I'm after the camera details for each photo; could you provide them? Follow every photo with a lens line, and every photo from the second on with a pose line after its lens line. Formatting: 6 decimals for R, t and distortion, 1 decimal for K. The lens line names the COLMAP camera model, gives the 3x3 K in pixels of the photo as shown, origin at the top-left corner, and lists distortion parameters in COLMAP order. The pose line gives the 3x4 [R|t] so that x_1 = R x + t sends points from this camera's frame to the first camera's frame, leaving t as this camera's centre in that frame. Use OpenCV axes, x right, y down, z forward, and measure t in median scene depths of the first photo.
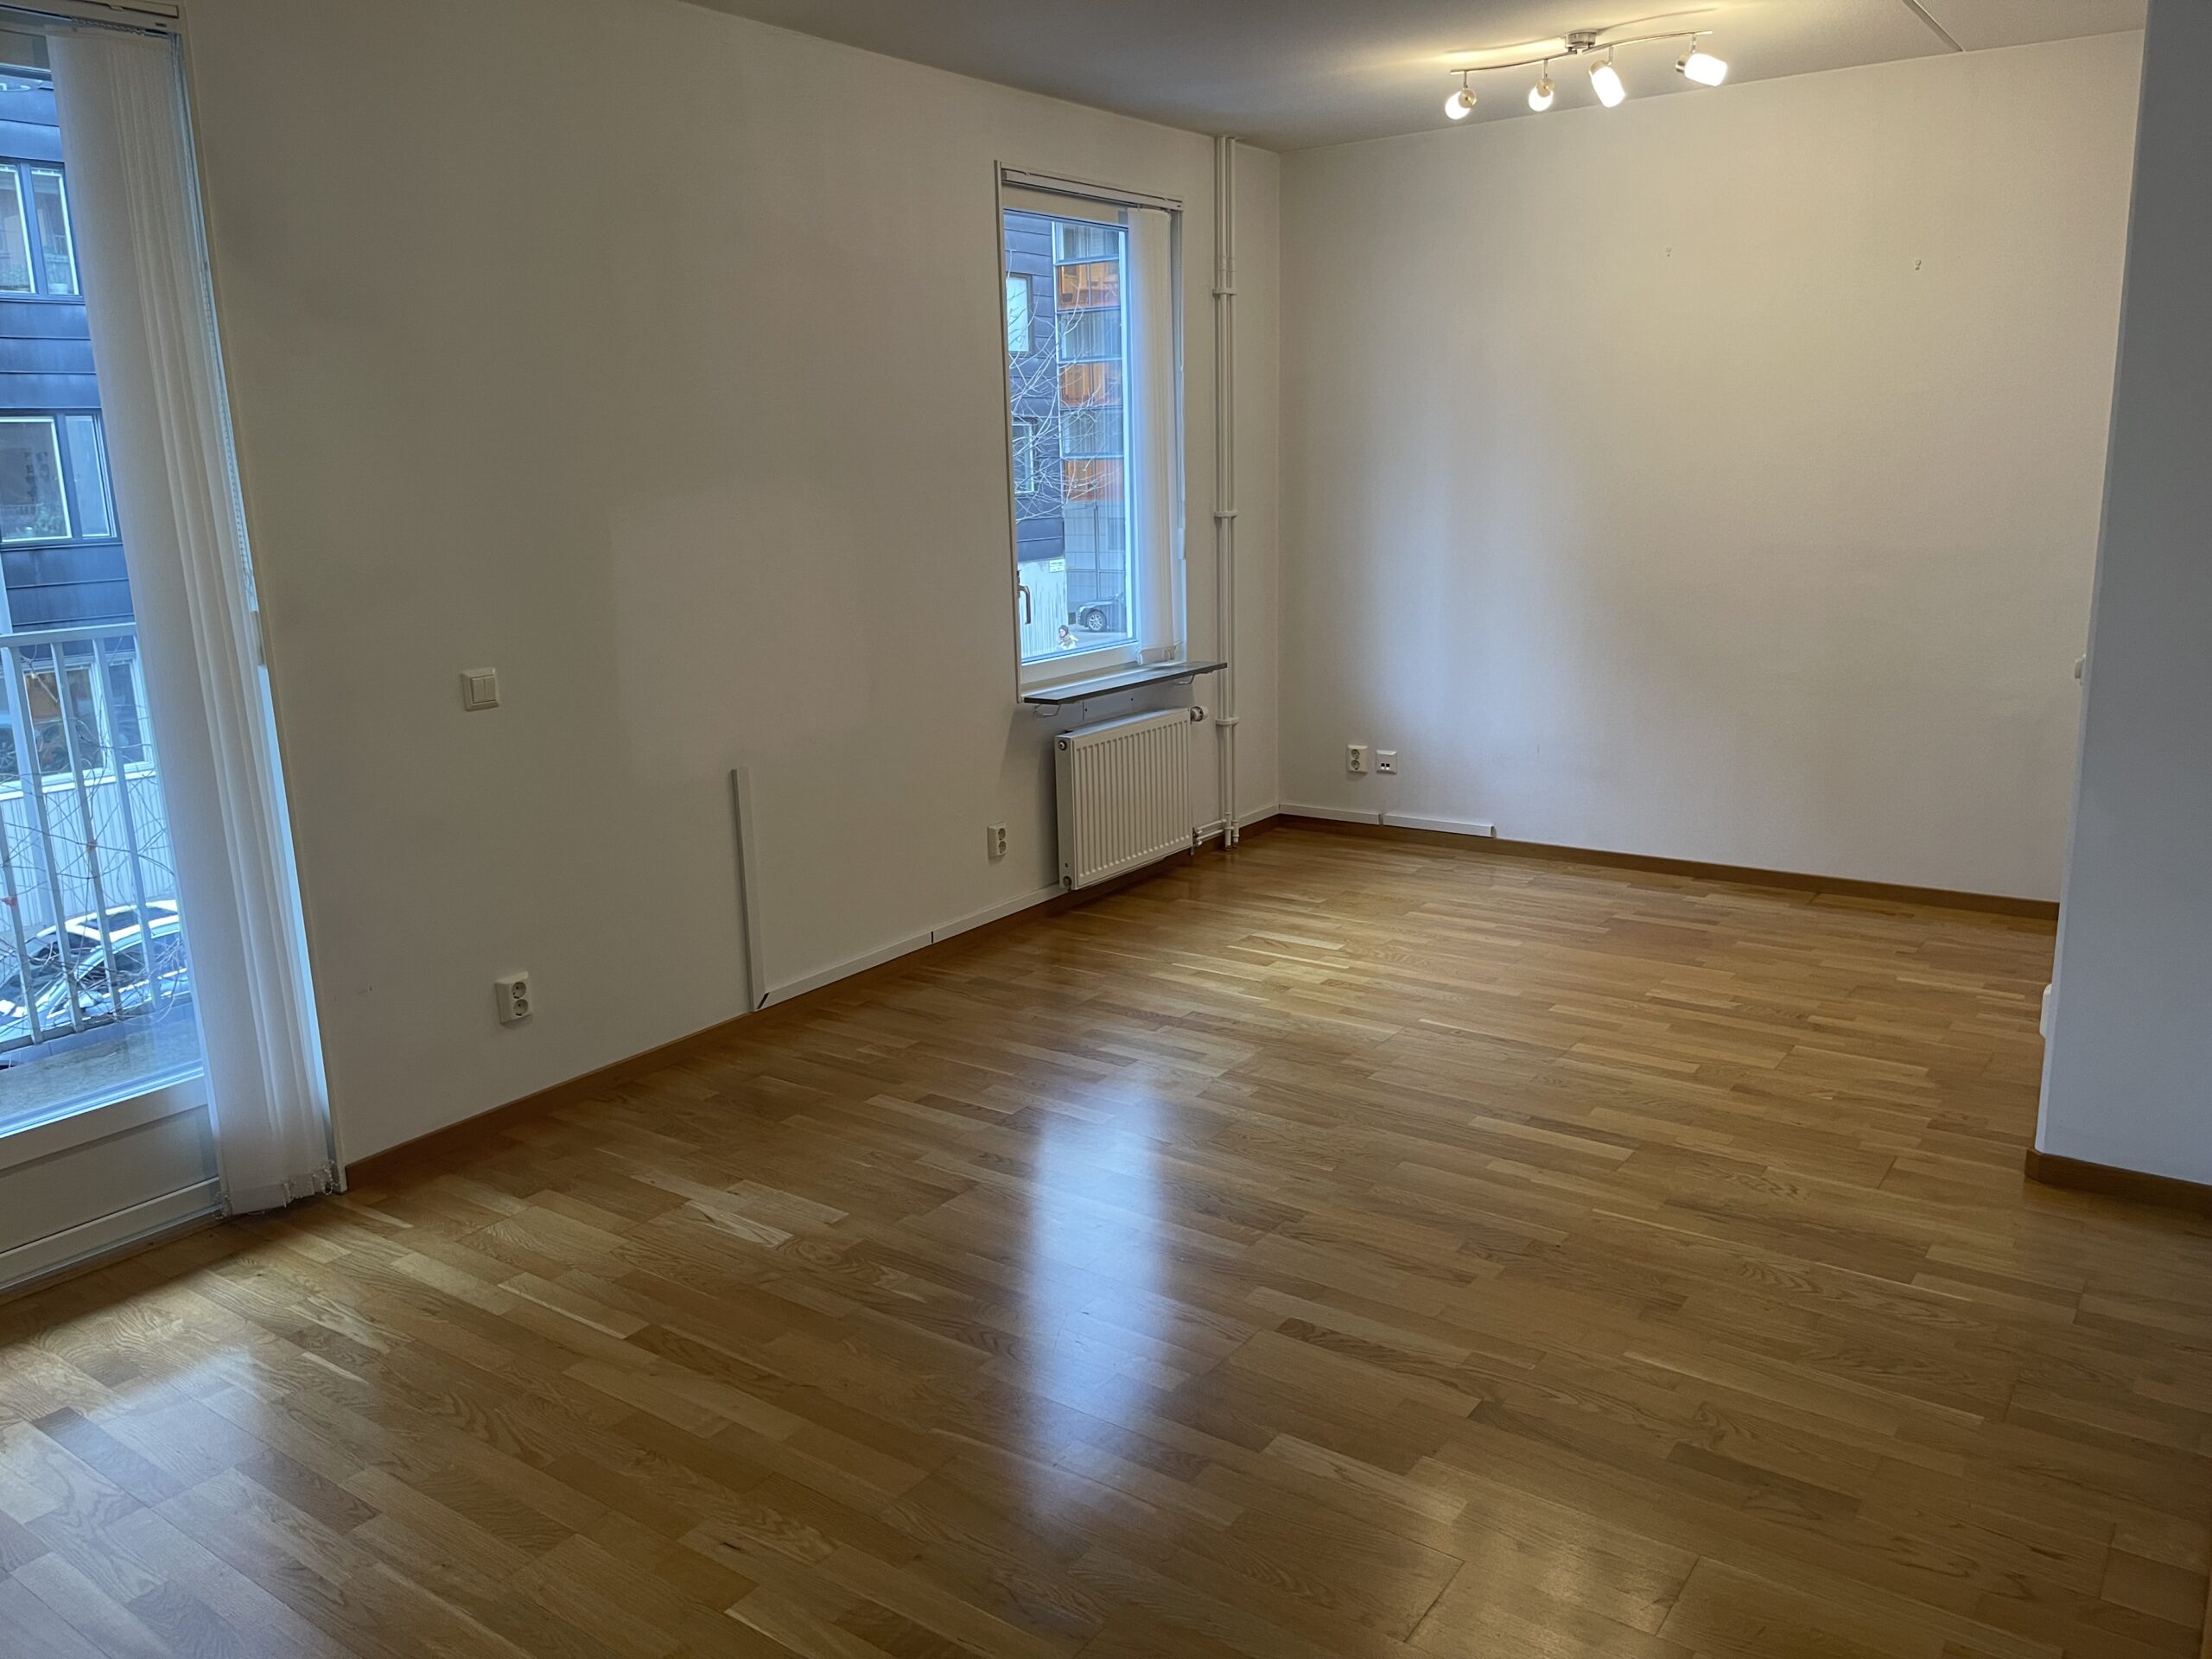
lens RADIAL K [[1652.8, 0, 1106.0], [0, 1652.8, 829.5], [0, 0, 1]] dist [0.068405, -0.052981]
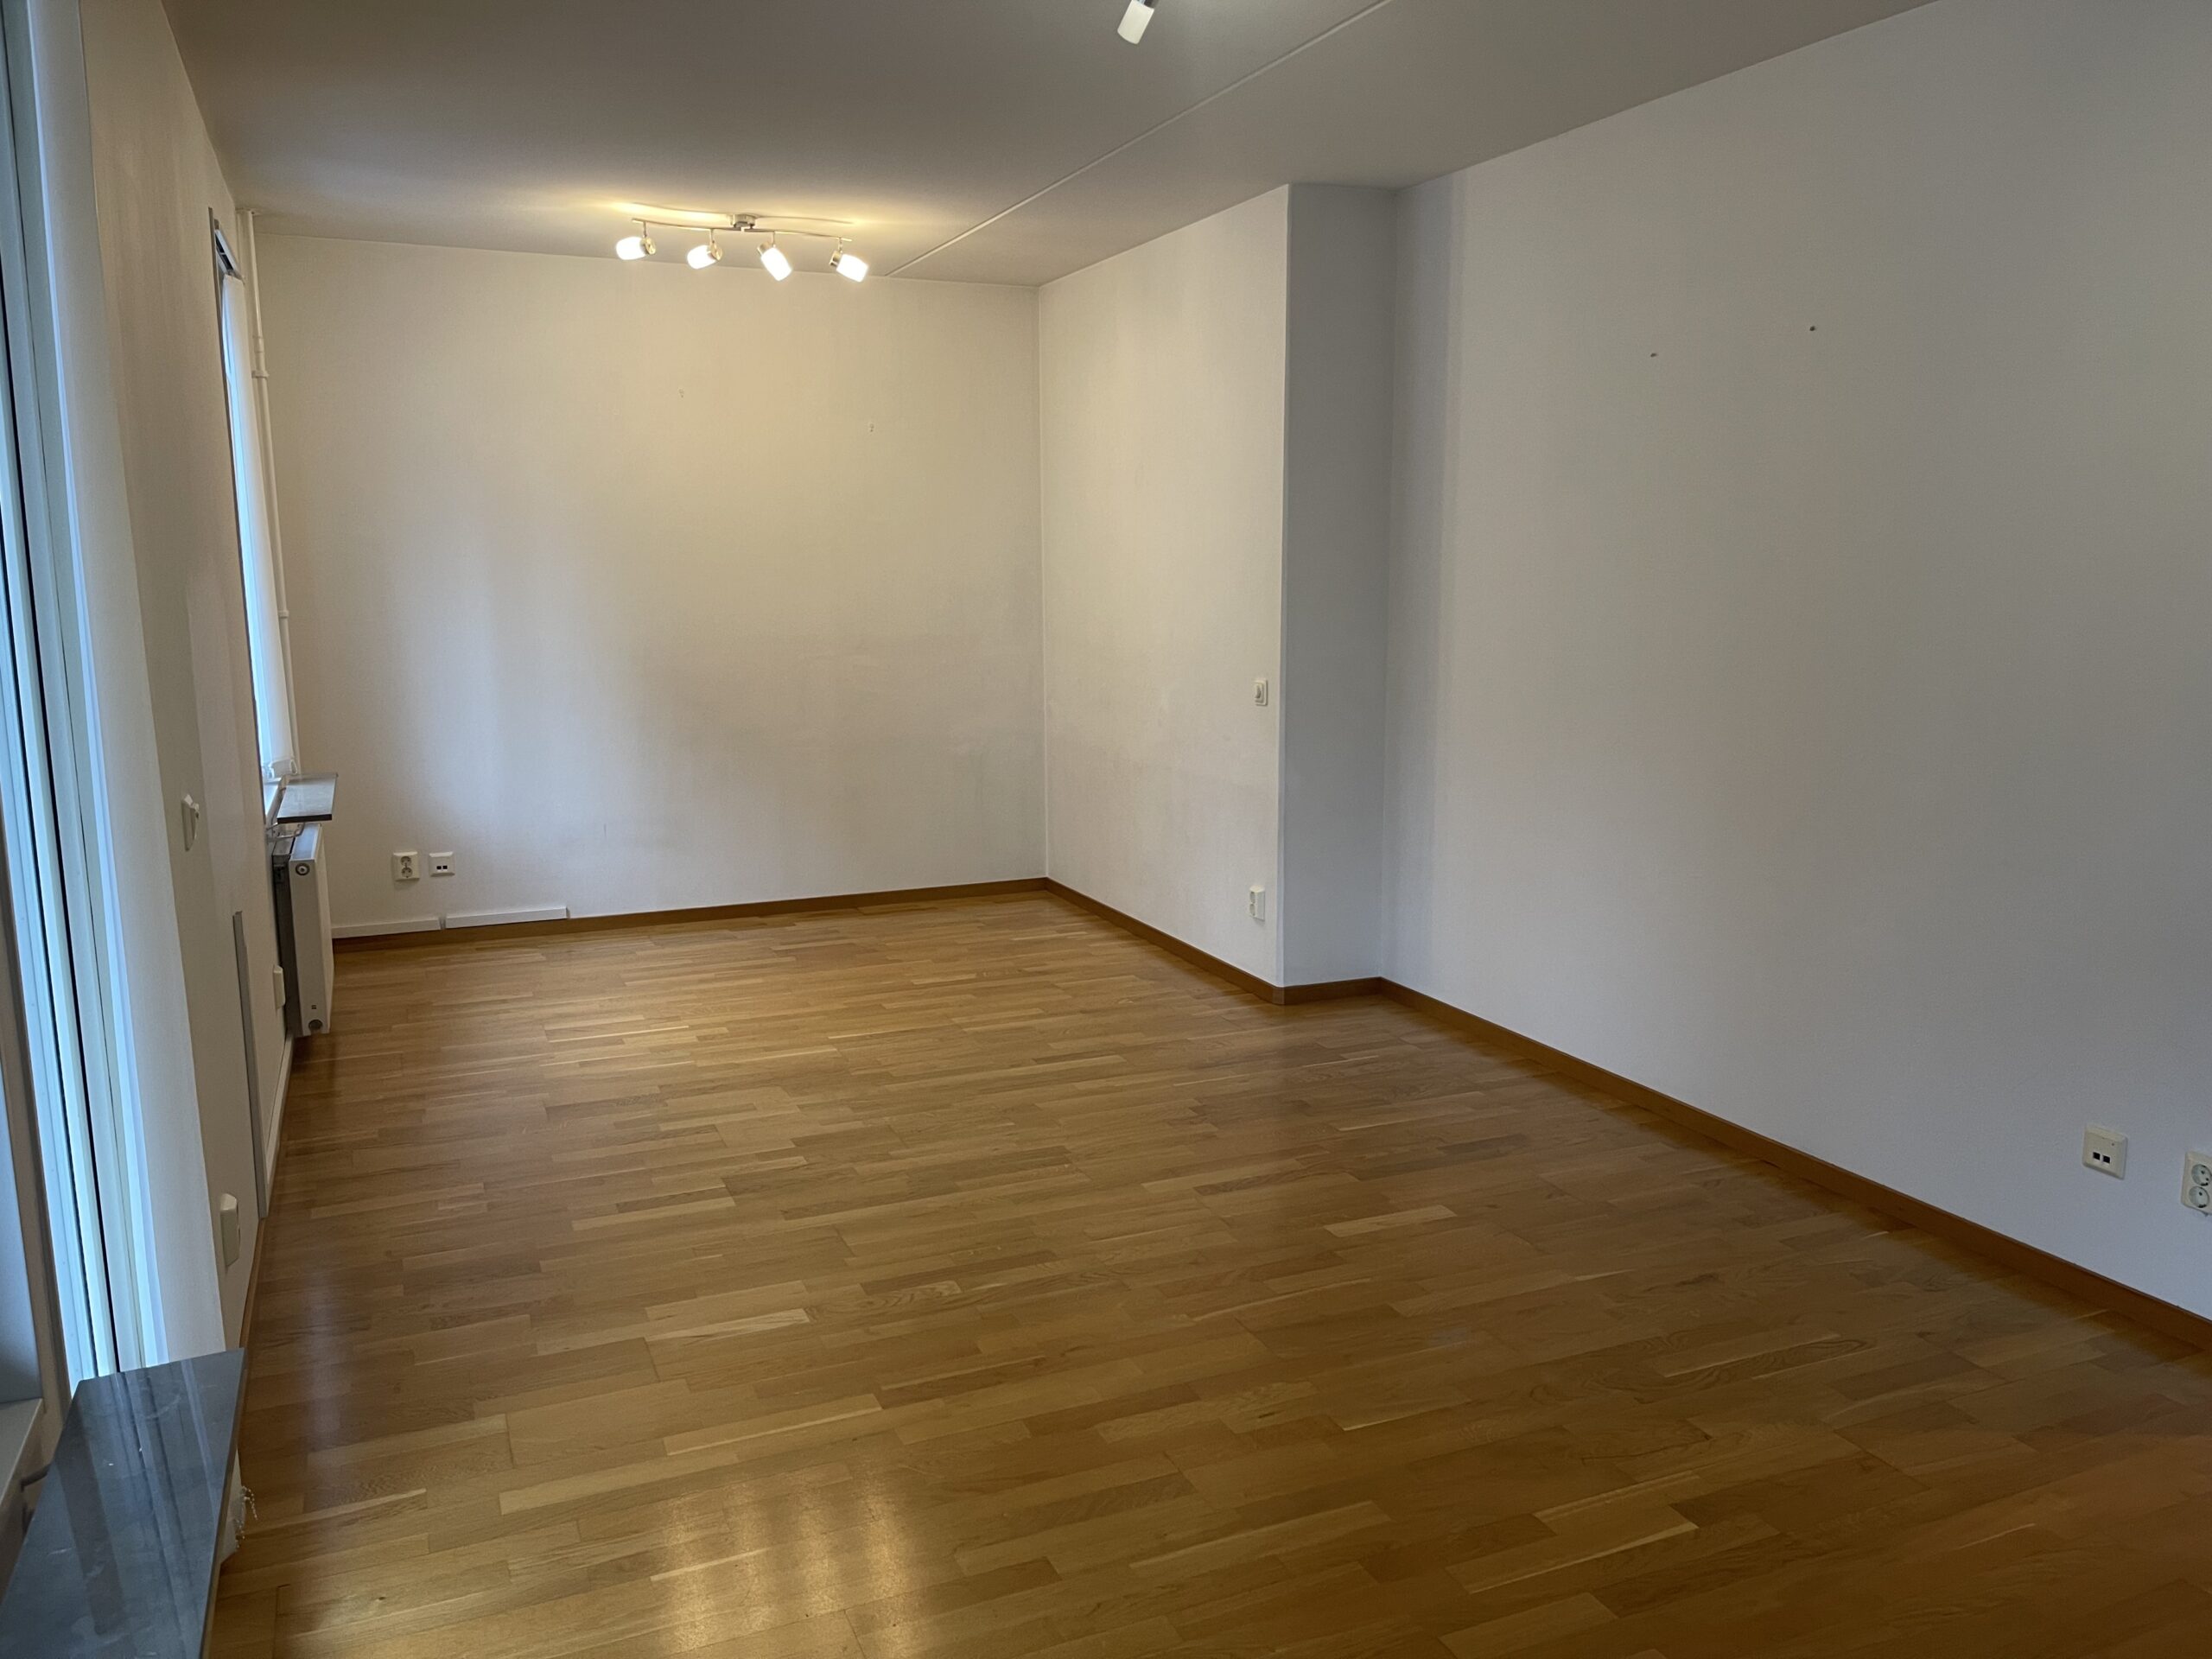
lens RADIAL K [[1652.8, 0, 1106.0], [0, 1652.8, 829.5], [0, 0, 1]] dist [0.068405, -0.052981]
pose [[0.509457, -0.112891, 0.853059, -0.663939], [0.178806, 0.983607, 0.023382, -0.019492], [-0.841714, 0.140619, 0.521291, 0.214510]]
